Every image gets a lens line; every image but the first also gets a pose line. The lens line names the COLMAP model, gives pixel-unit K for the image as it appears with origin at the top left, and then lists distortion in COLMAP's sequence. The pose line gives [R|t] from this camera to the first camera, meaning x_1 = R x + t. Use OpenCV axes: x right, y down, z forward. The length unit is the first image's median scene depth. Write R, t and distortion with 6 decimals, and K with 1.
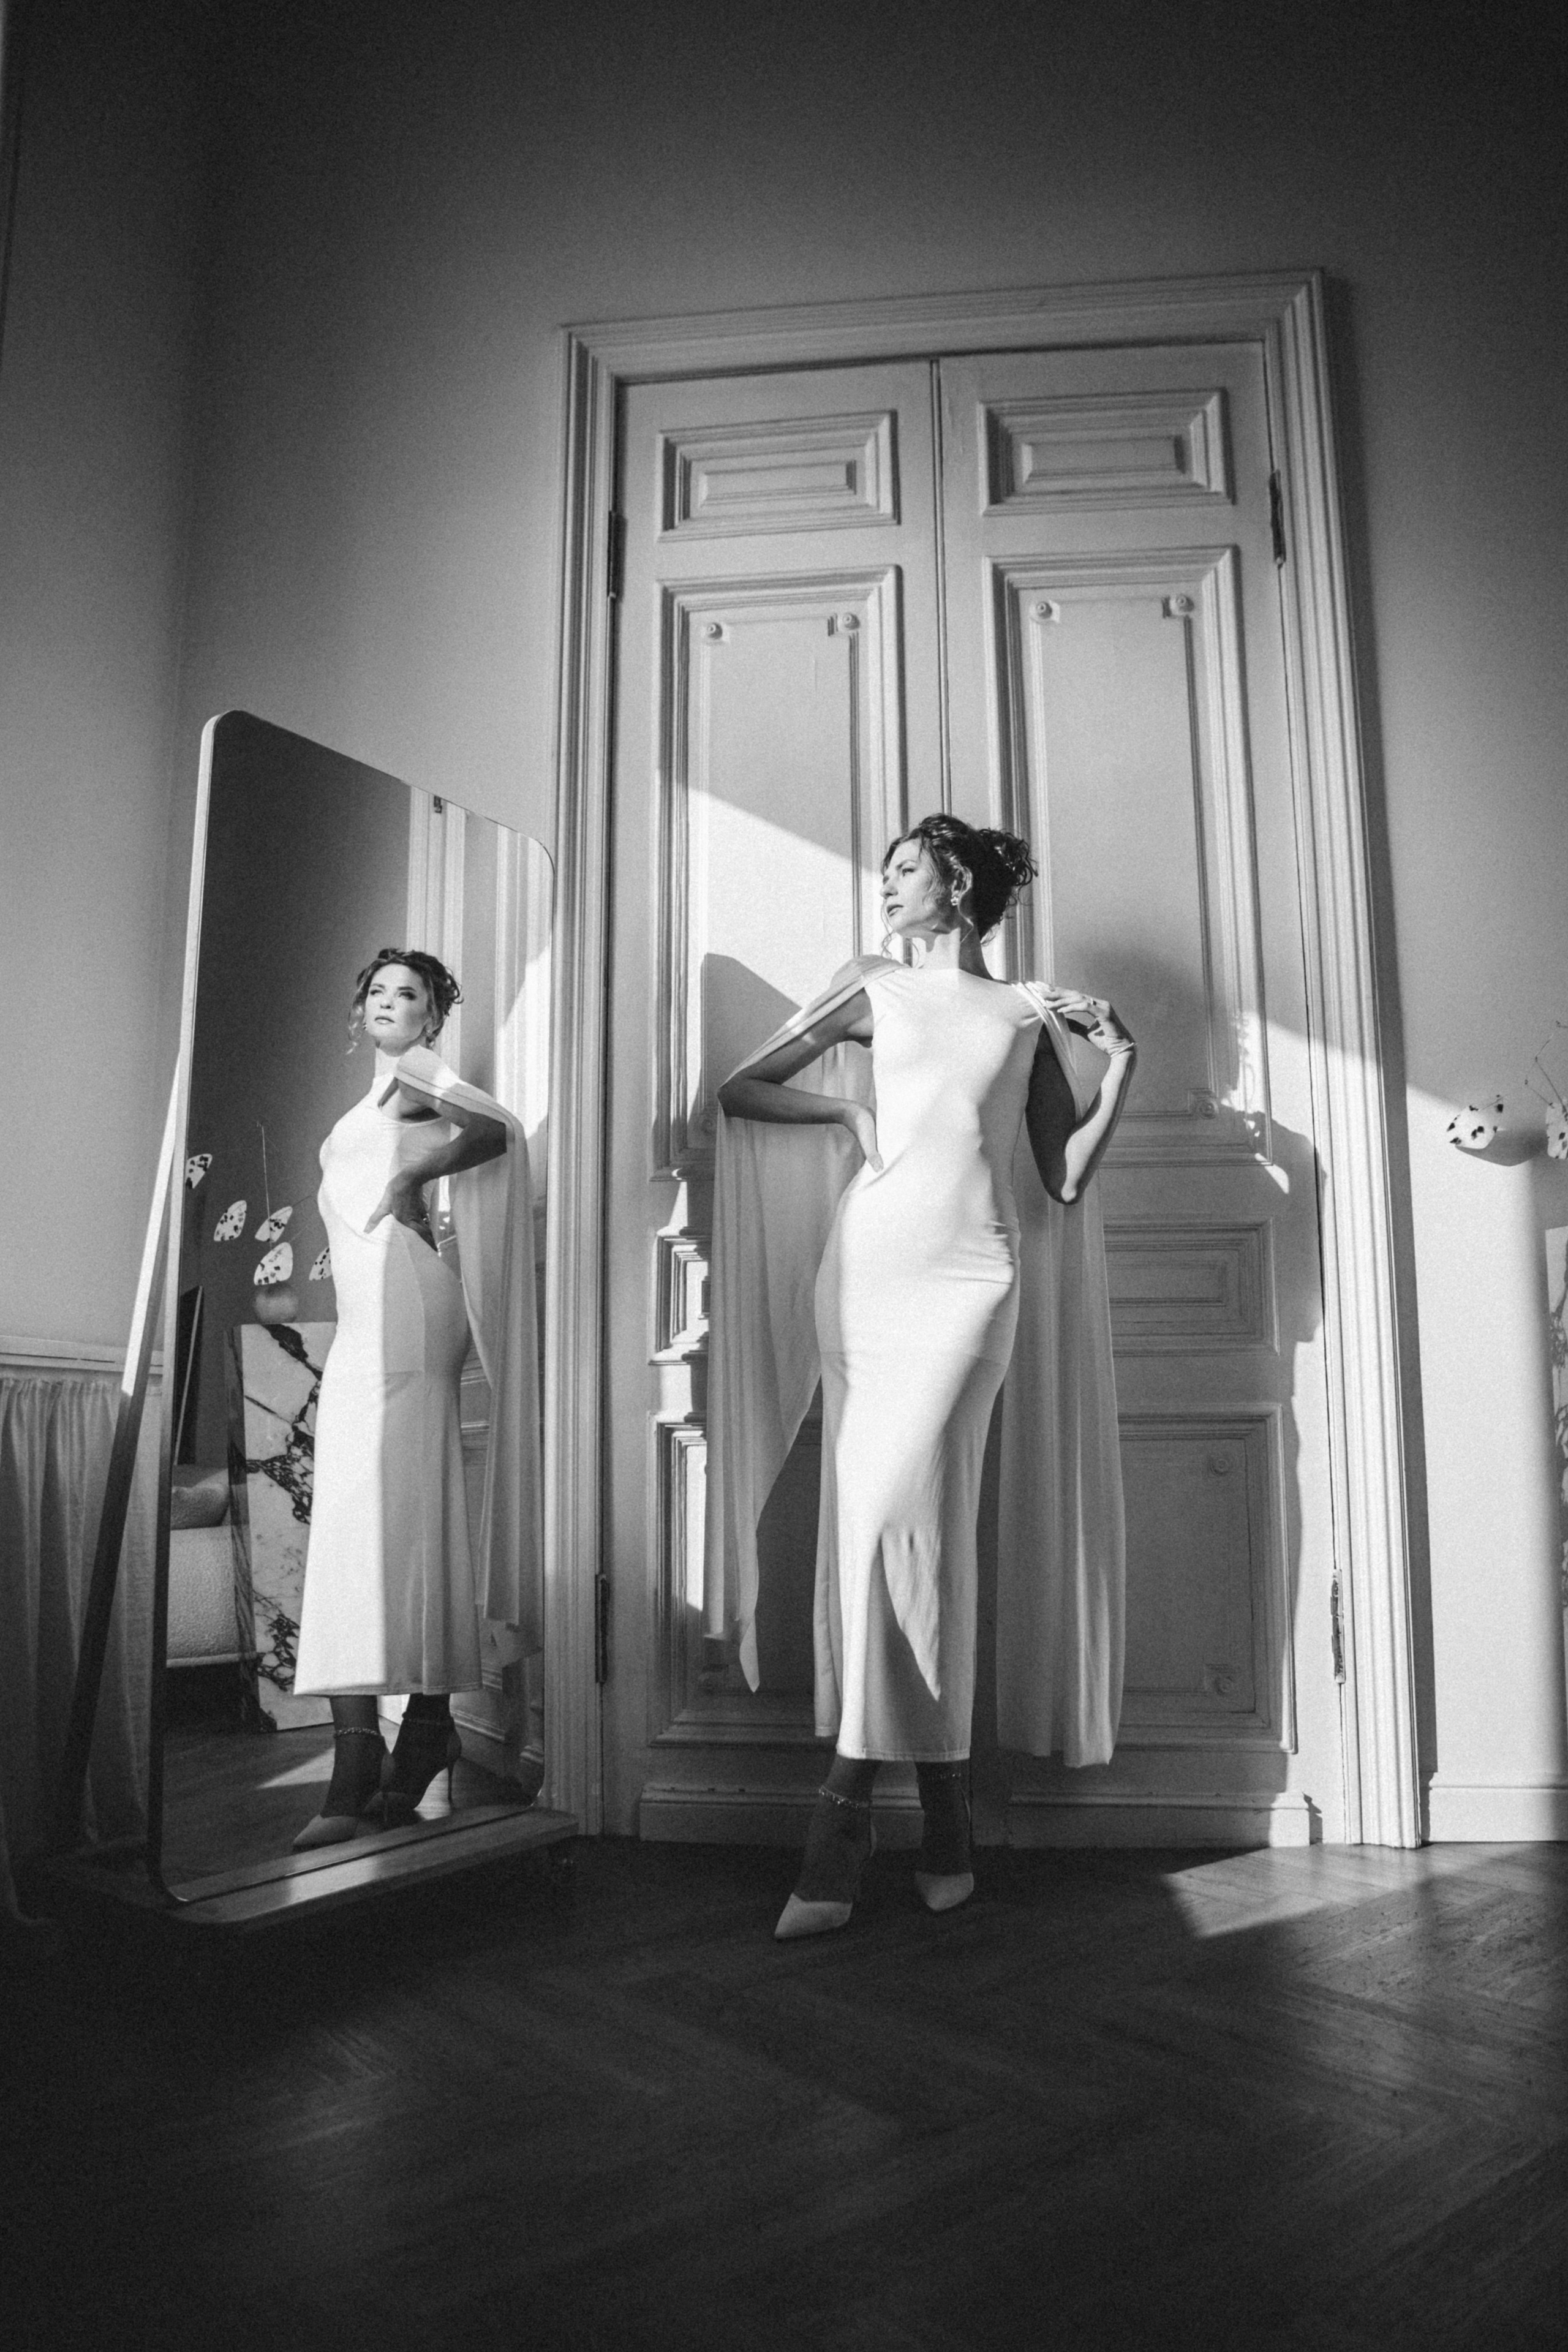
lens RADIAL K [[1554.2, 0, 784.8], [0, 1554.2, 1223.8], [0, 0, 1]] dist [-0.057924, 0.004043]
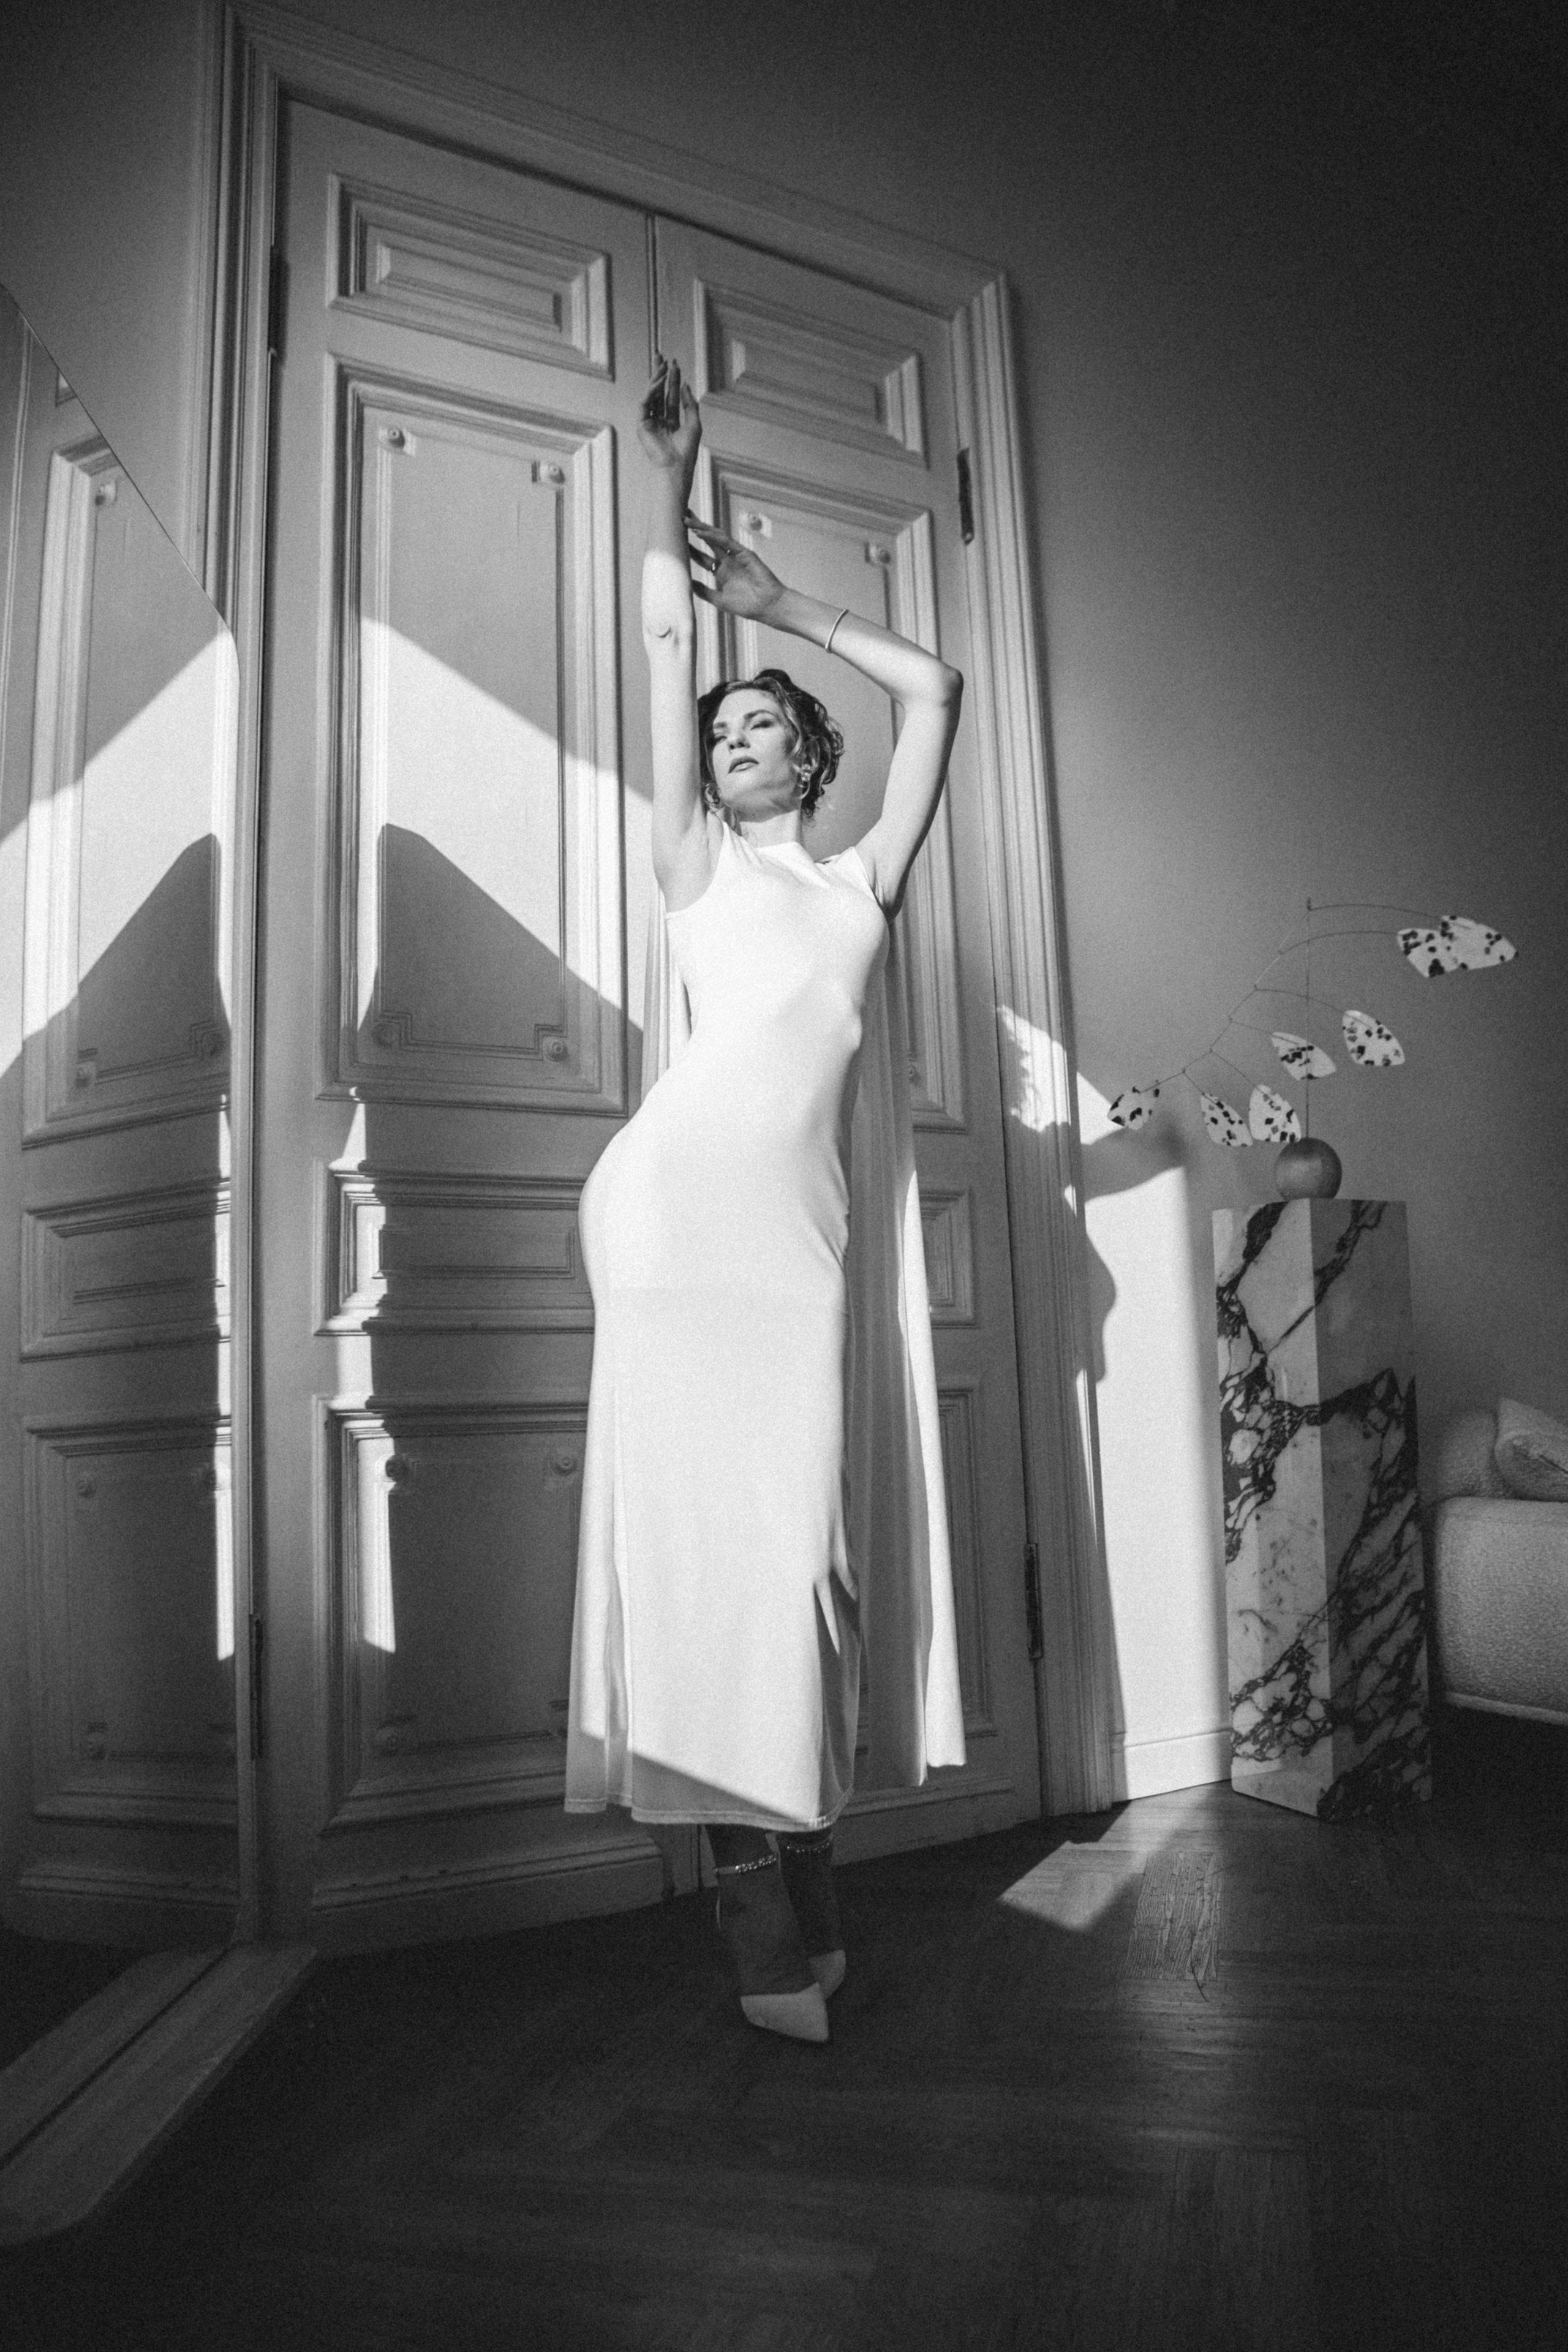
lens RADIAL K [[1576.2, 0, 858.2], [0, 1576.2, 1179.2], [0, 0, 1]] dist [-0.069534, 0.041736]
pose [[0.828760, 0.052389, 0.557146, -0.285119], [-0.035422, 0.998523, -0.041201, 0.033674], [-0.558482, 0.014411, 0.829392, 0.193228]]
